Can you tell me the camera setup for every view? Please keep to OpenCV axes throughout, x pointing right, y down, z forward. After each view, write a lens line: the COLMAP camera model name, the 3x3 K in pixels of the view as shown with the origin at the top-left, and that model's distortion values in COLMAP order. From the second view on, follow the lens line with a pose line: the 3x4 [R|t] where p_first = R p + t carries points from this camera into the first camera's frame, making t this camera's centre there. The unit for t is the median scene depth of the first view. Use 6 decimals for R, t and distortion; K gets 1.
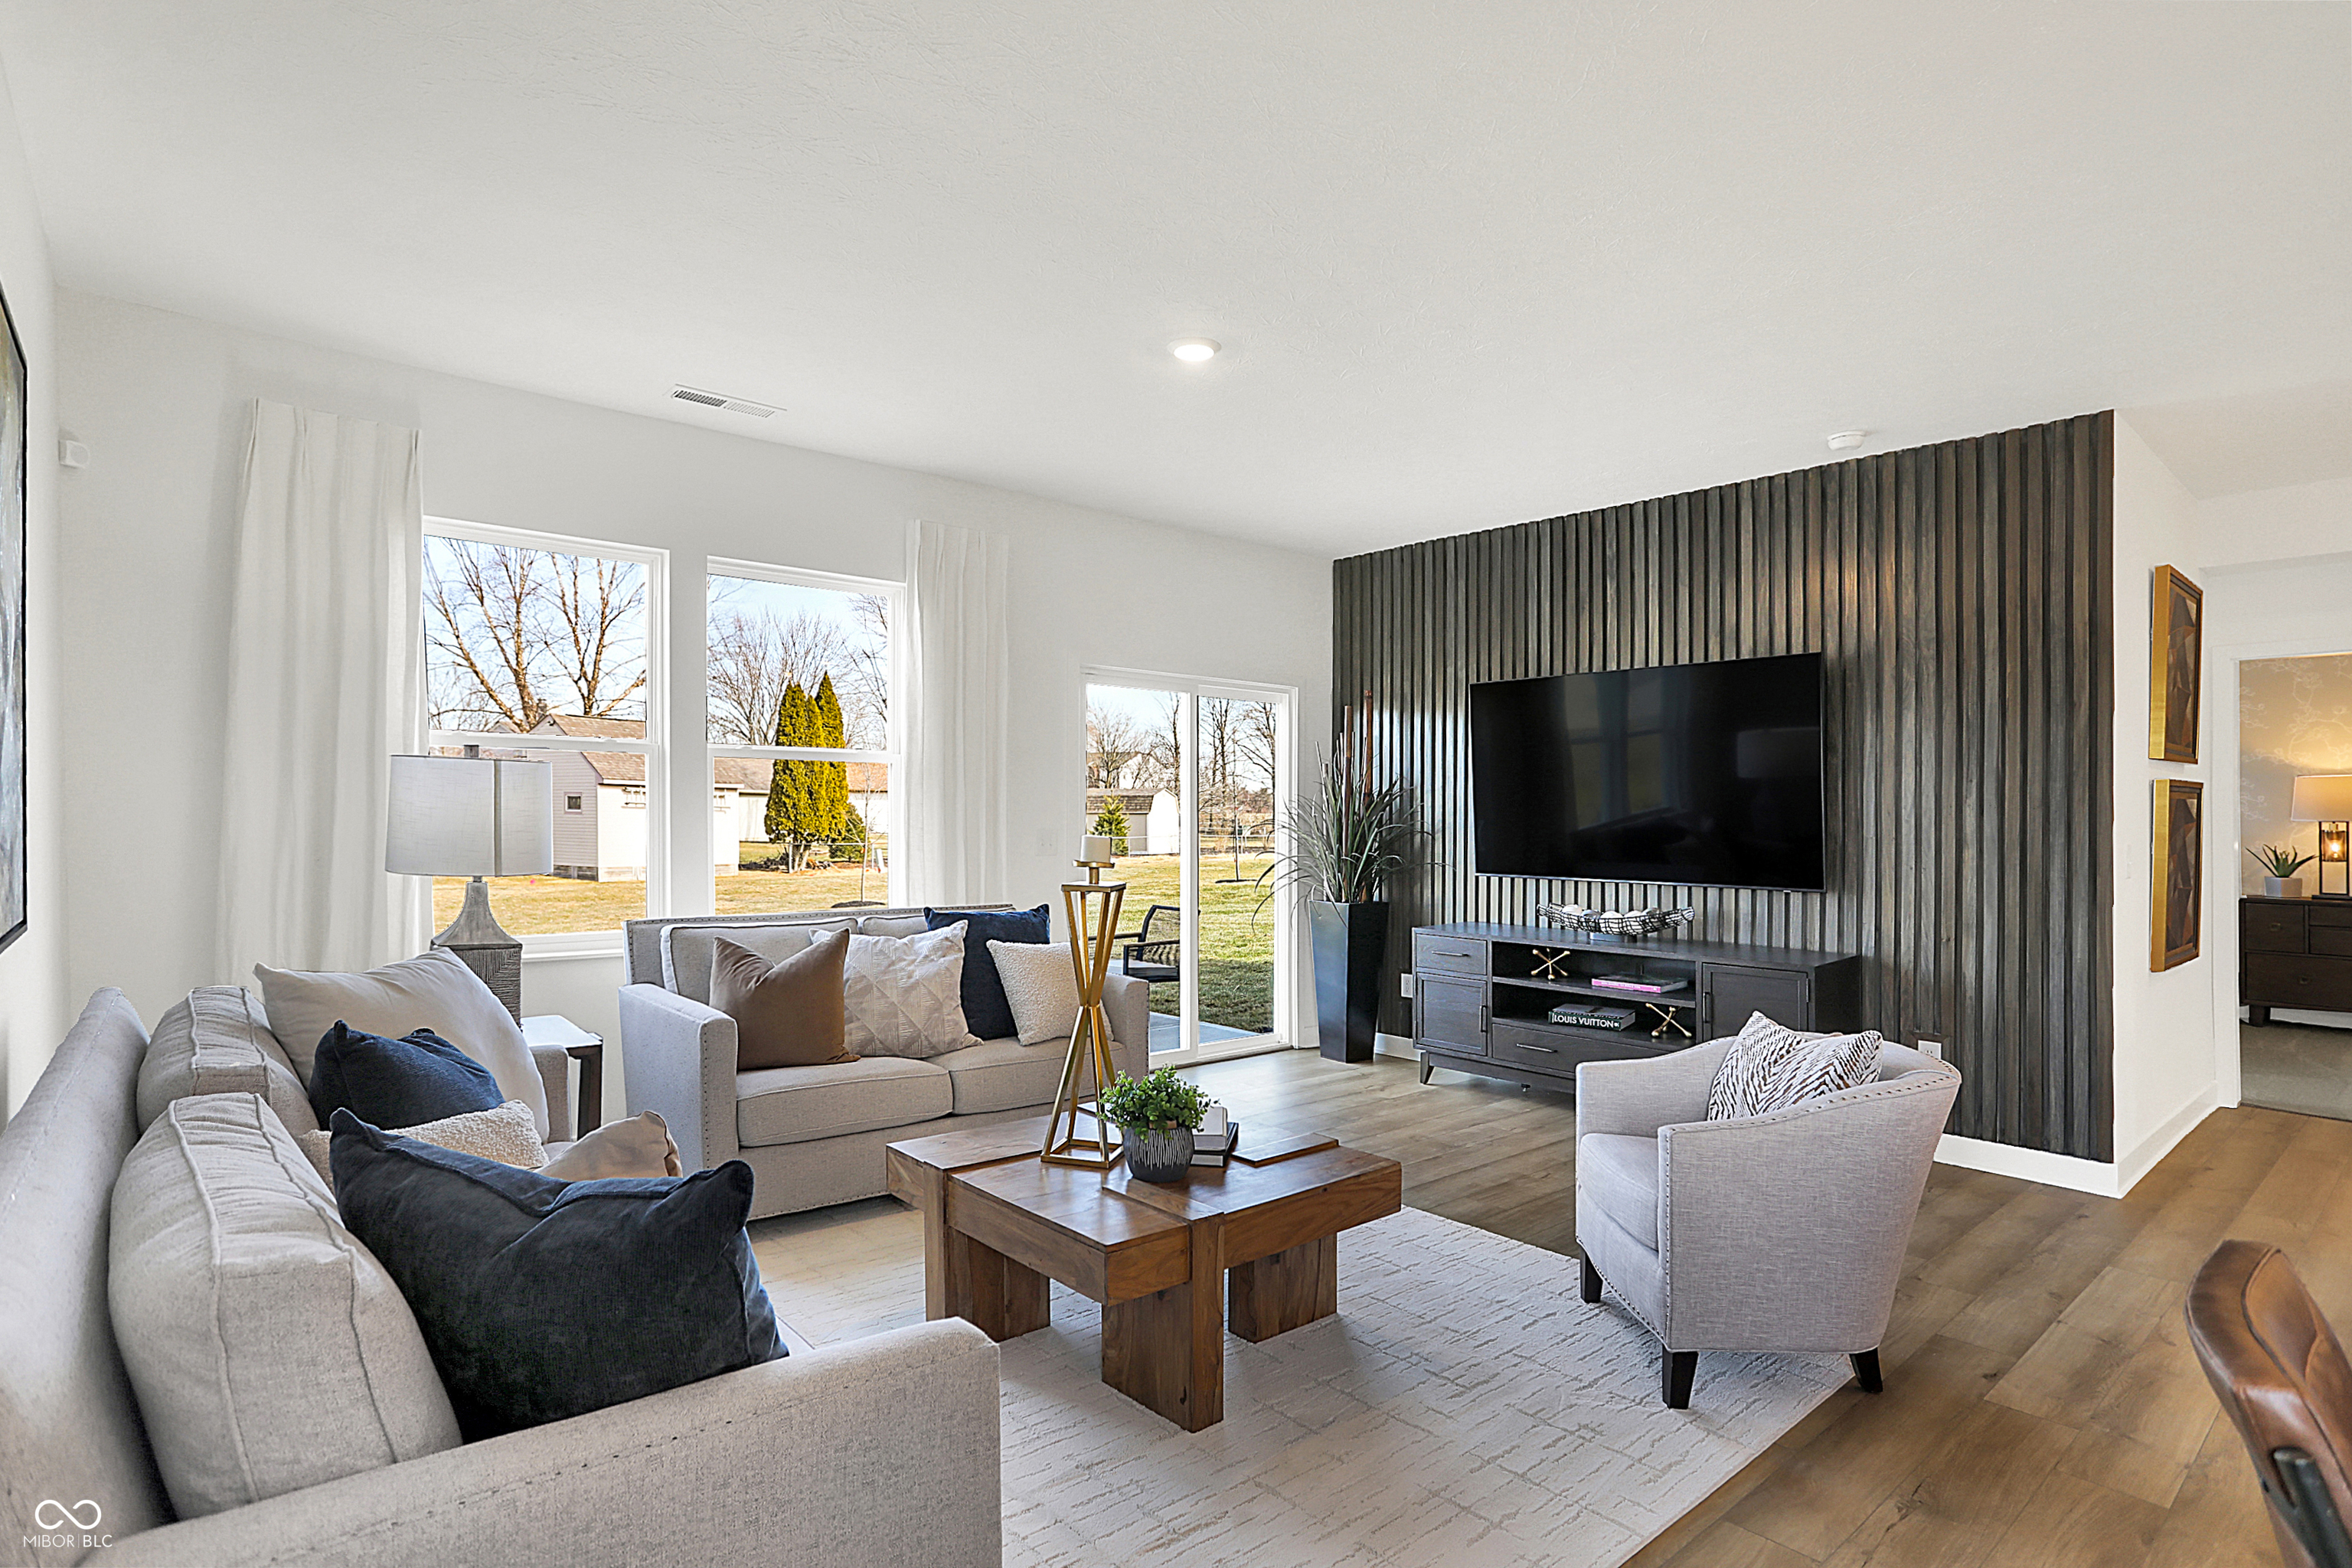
lens RADIAL K [[1212.2, 0, 1173.4], [0, 1212.2, 823.1], [0, 0, 1]] dist [-0.039114, -0.000306]
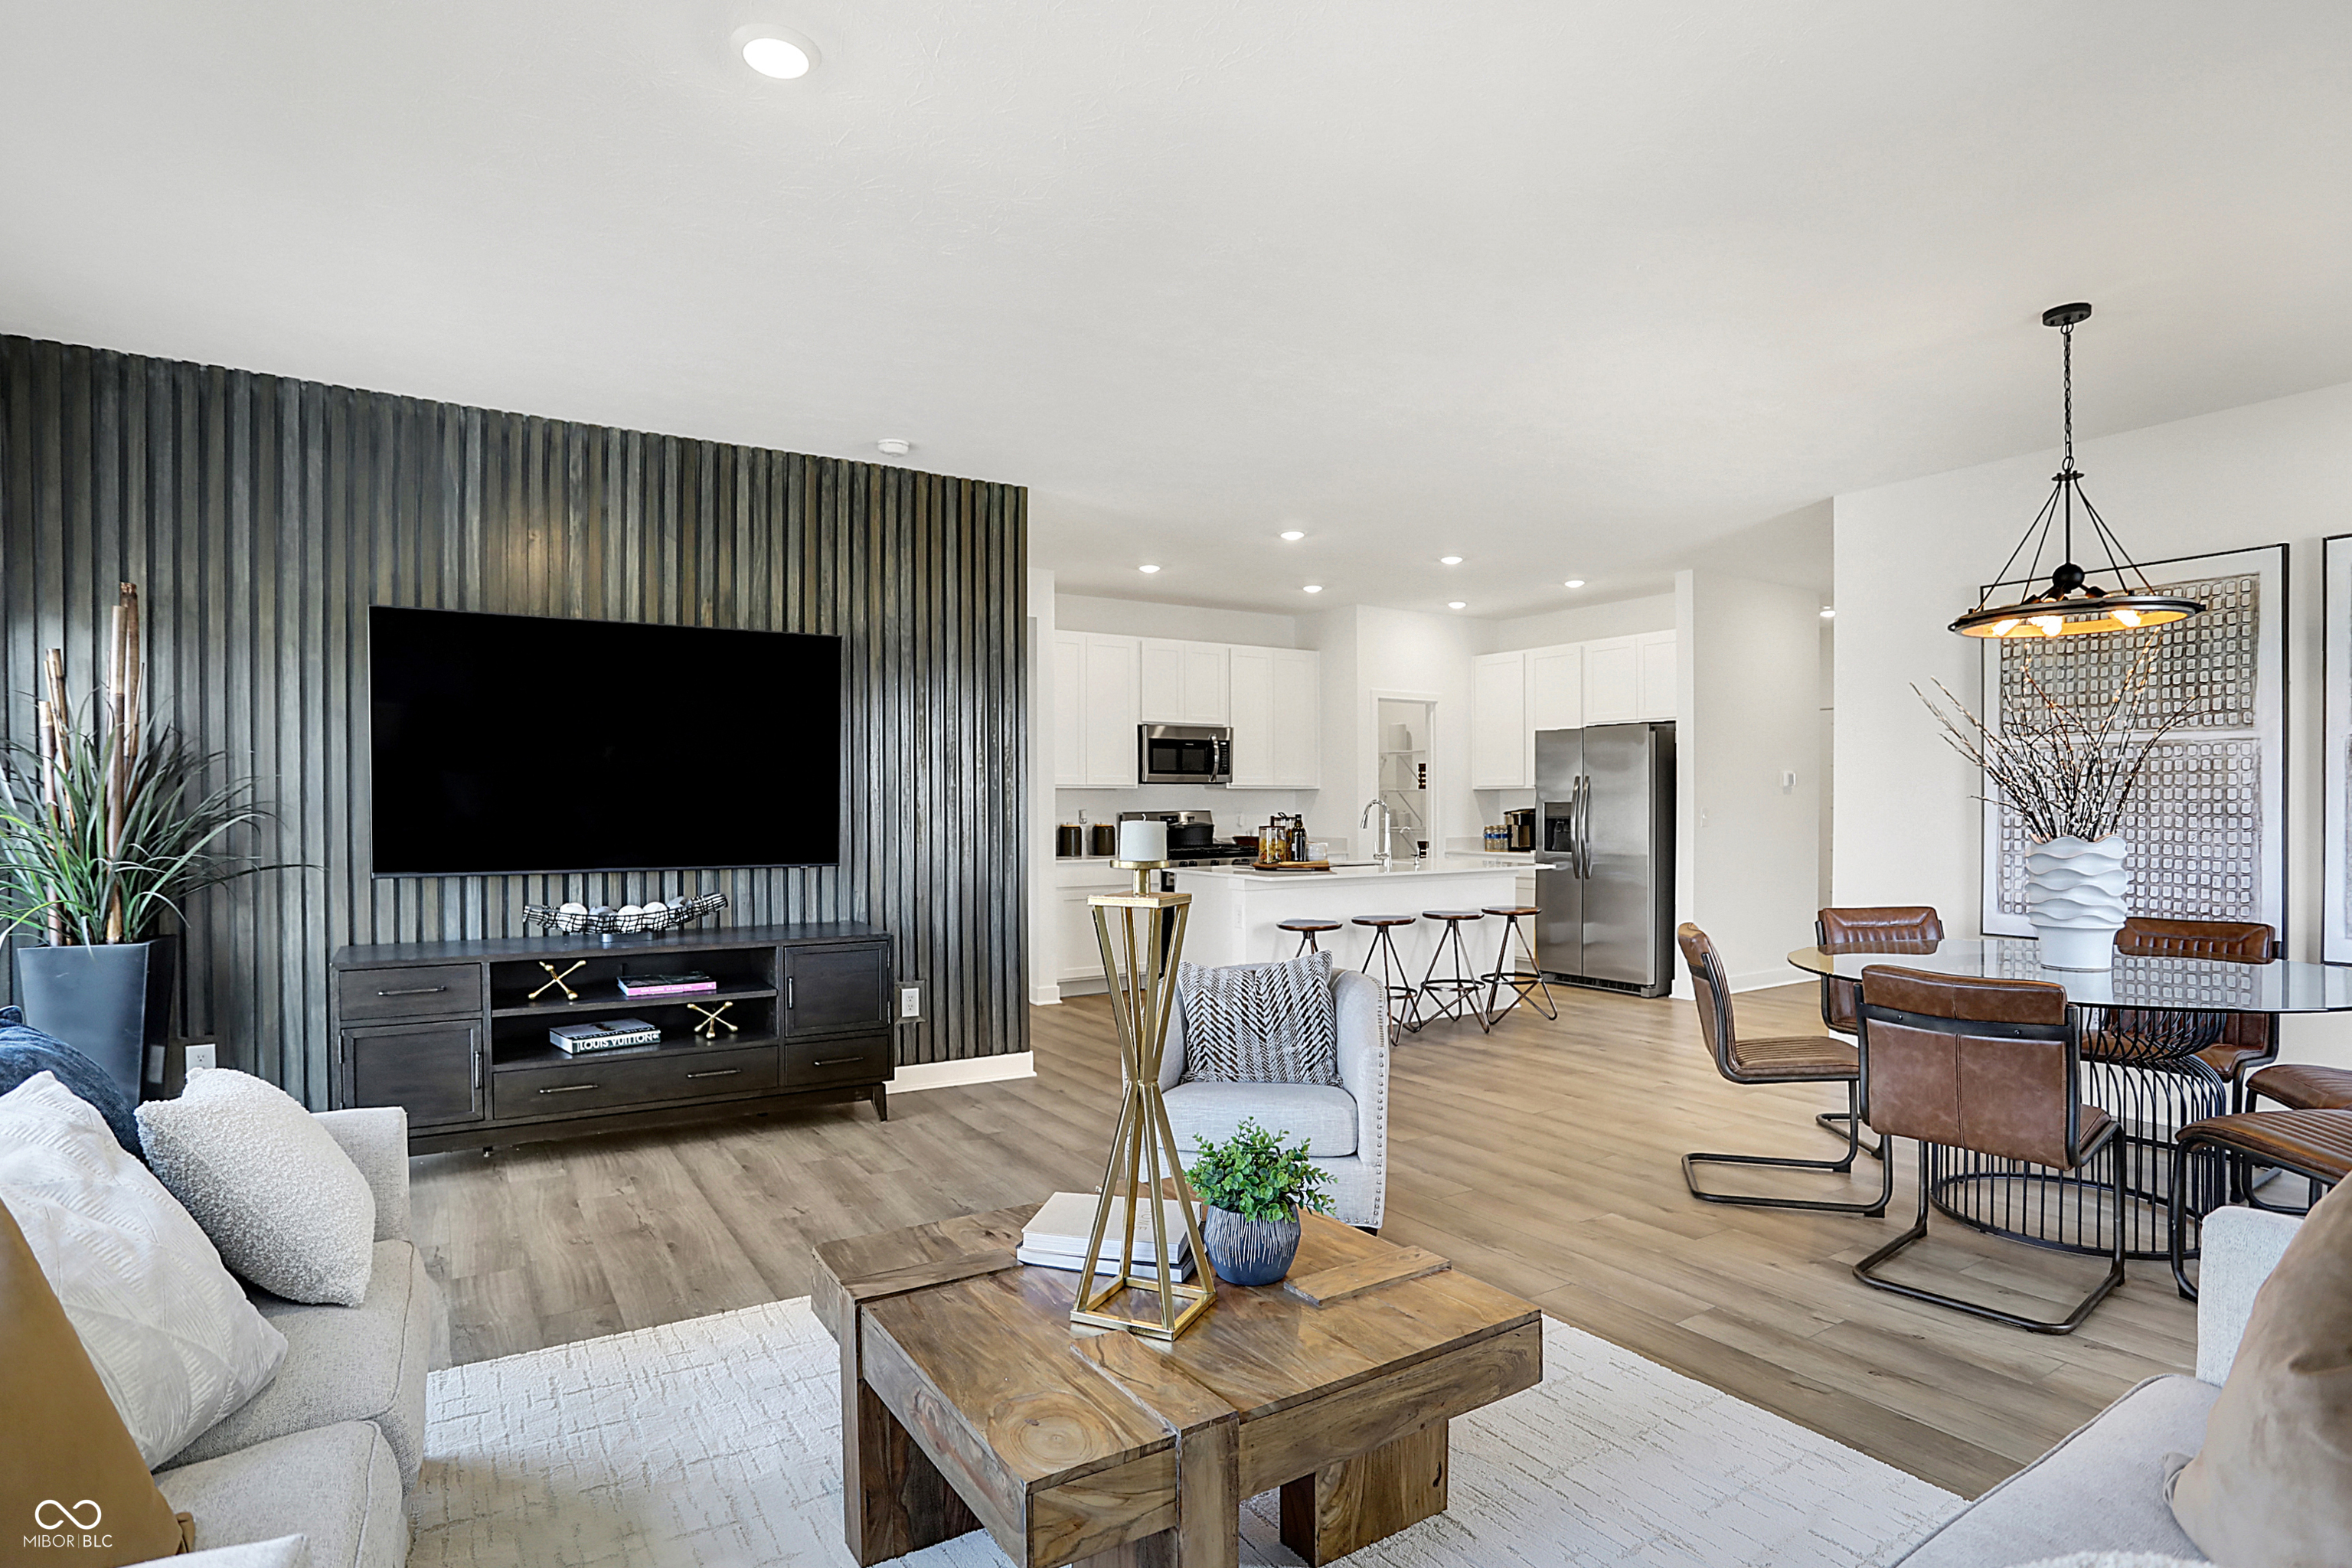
lens RADIAL K [[1191.9, 0, 1170.7], [0, 1191.9, 800.6], [0, 0, 1]] dist [-0.072346, 0.000260]
pose [[0.135951, -0.005225, 0.990702, -0.460955], [0.009458, 0.999947, 0.003976, -0.000185], [-0.990670, 0.008830, 0.135994, 0.593950]]
